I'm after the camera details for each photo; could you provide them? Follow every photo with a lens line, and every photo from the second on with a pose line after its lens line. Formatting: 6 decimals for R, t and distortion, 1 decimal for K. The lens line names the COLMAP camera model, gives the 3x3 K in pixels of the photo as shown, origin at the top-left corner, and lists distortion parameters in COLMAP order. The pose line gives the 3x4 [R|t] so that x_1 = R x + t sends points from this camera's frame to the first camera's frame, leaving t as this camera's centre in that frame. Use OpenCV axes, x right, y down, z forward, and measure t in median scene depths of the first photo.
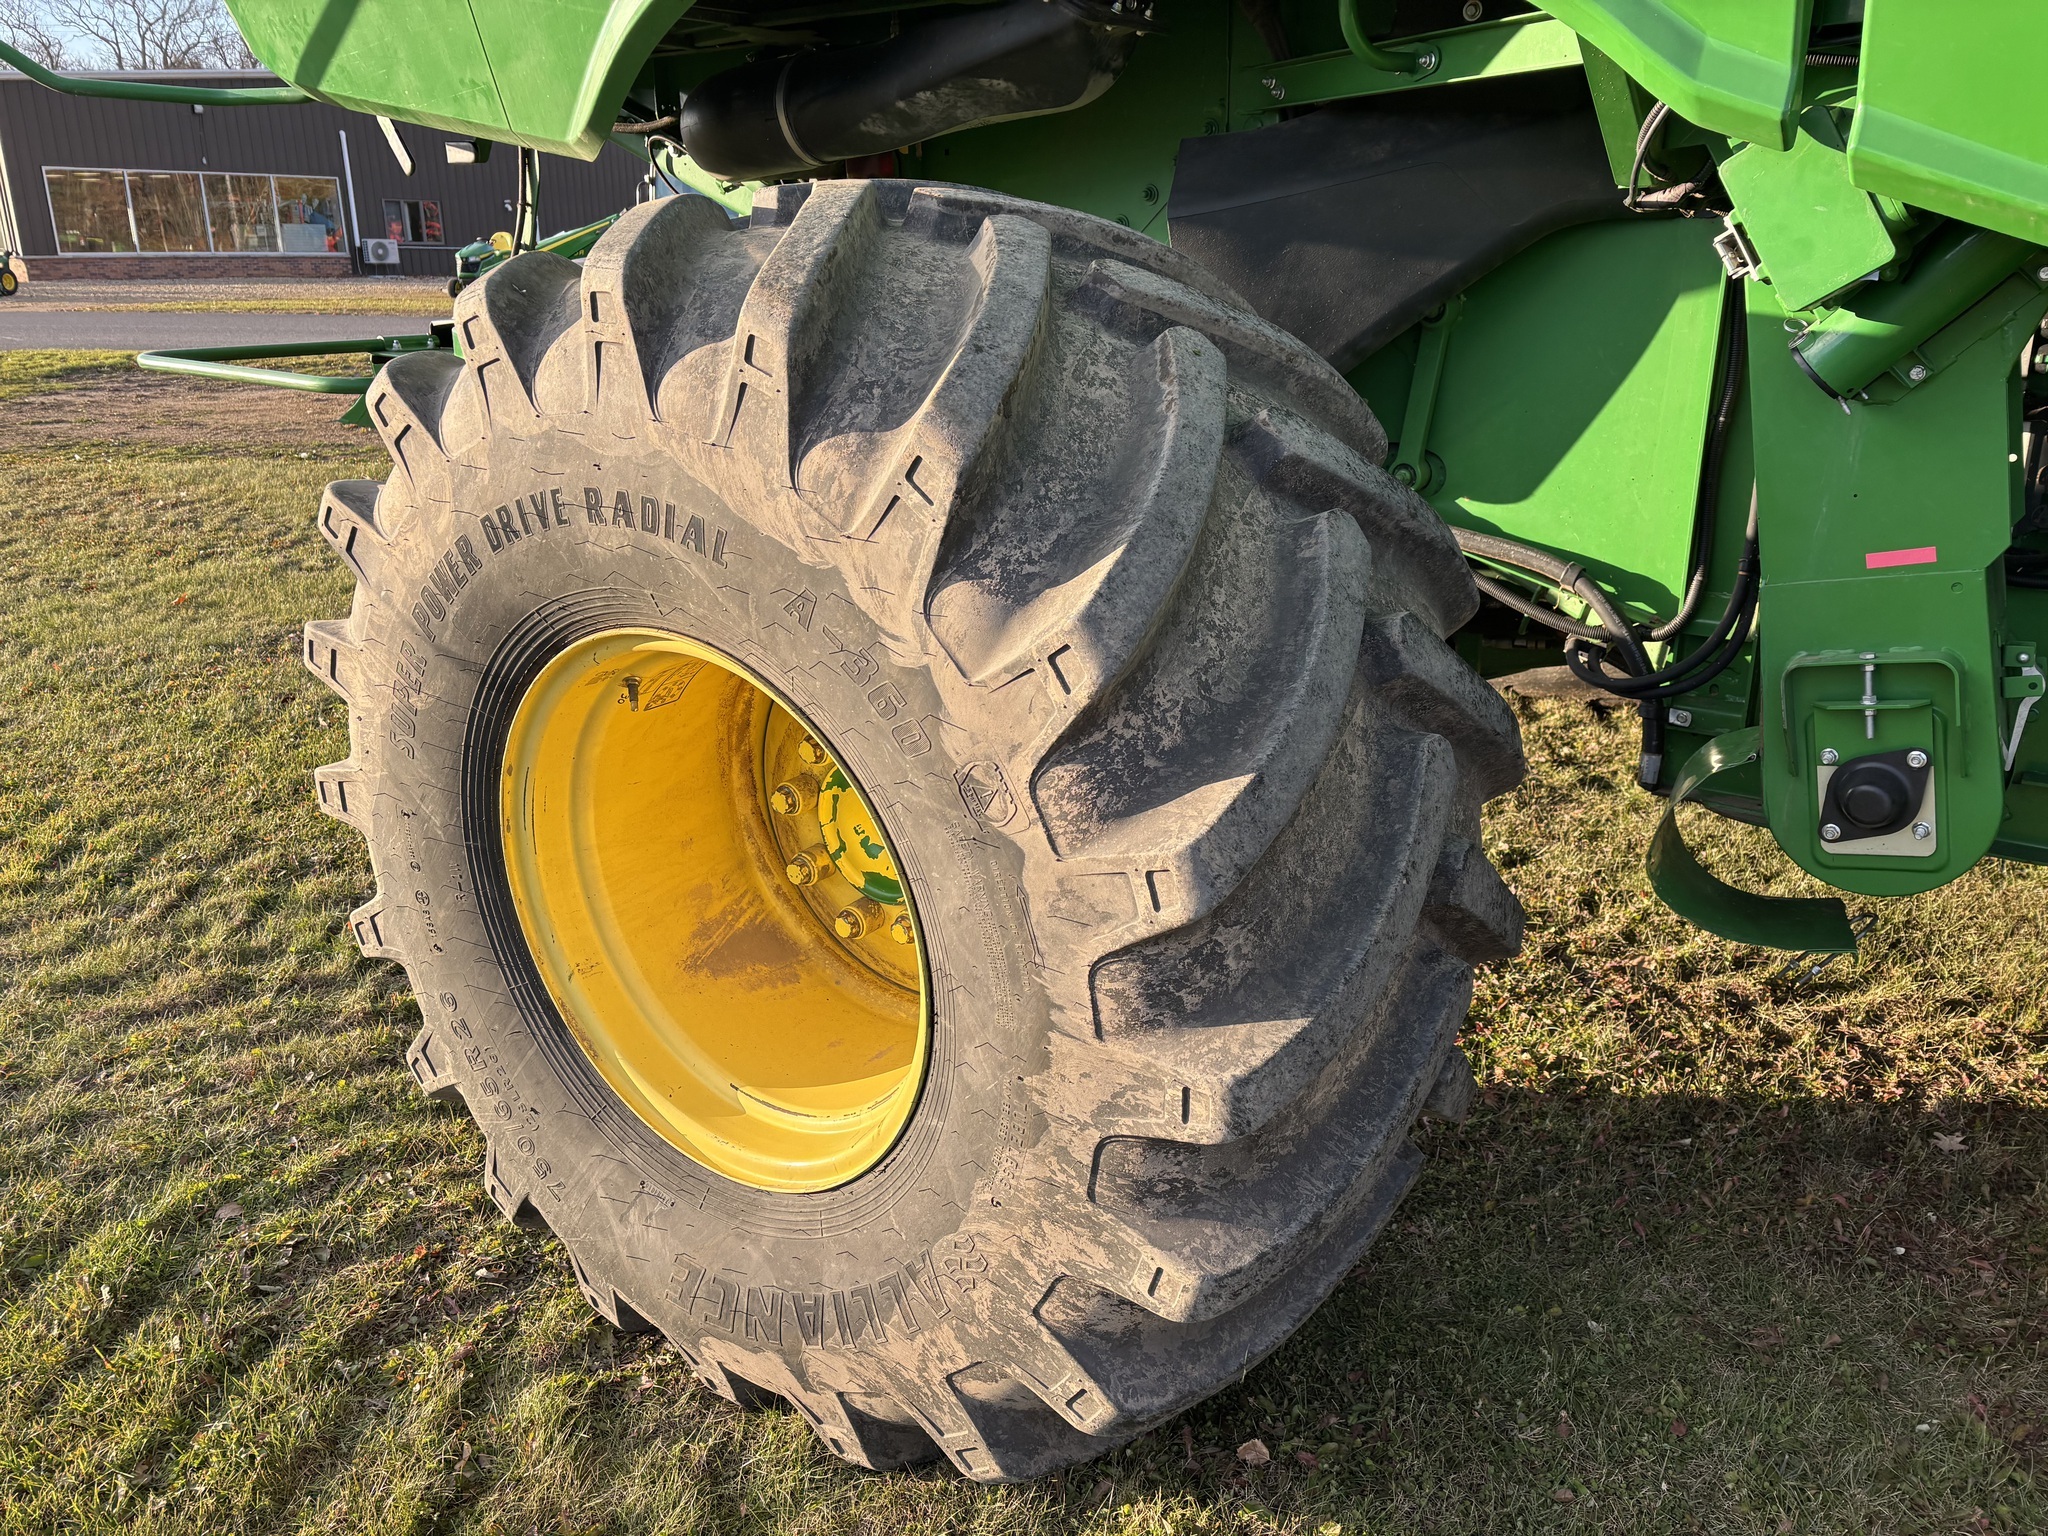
lens RADIAL K [[1506.7, 0, 1016.1], [0, 1506.7, 774.5], [0, 0, 1]] dist [0.025766, -0.031731]
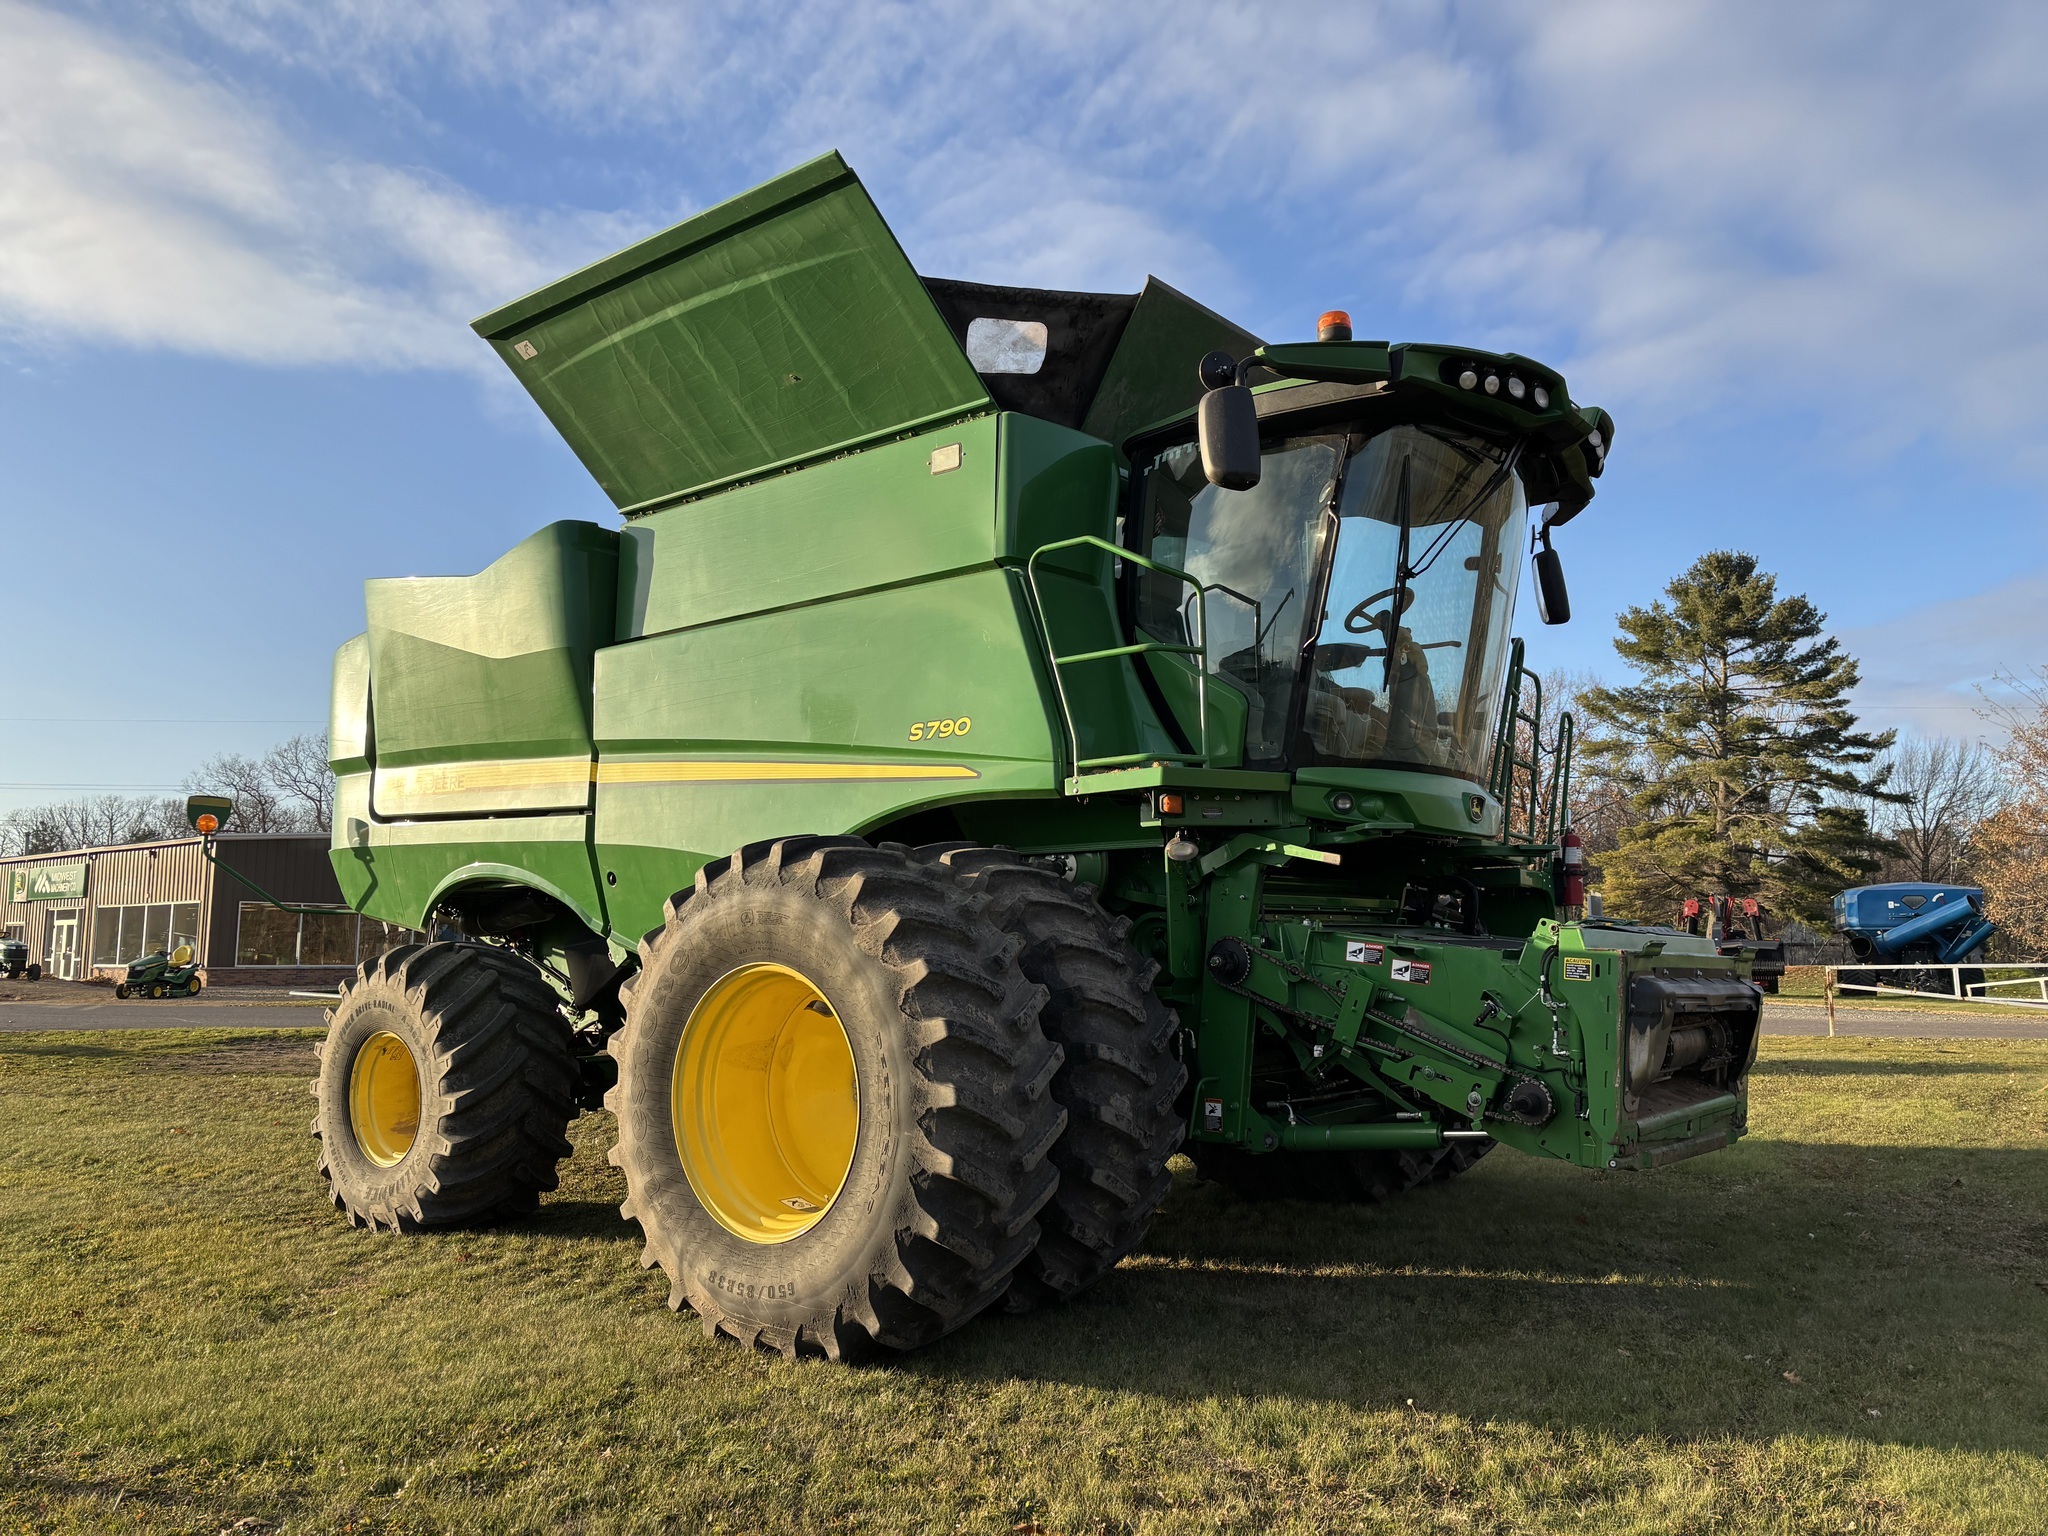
lens RADIAL K [[1506.7, 0, 1026.1], [0, 1506.7, 770.7], [0, 0, 1]] dist [0.025766, -0.031731]
pose [[0.998449, -0.004636, -0.055483, 1.632818], [-0.020582, 0.895194, -0.445200, 0.996329], [0.051732, 0.445652, 0.893710, -2.813852]]
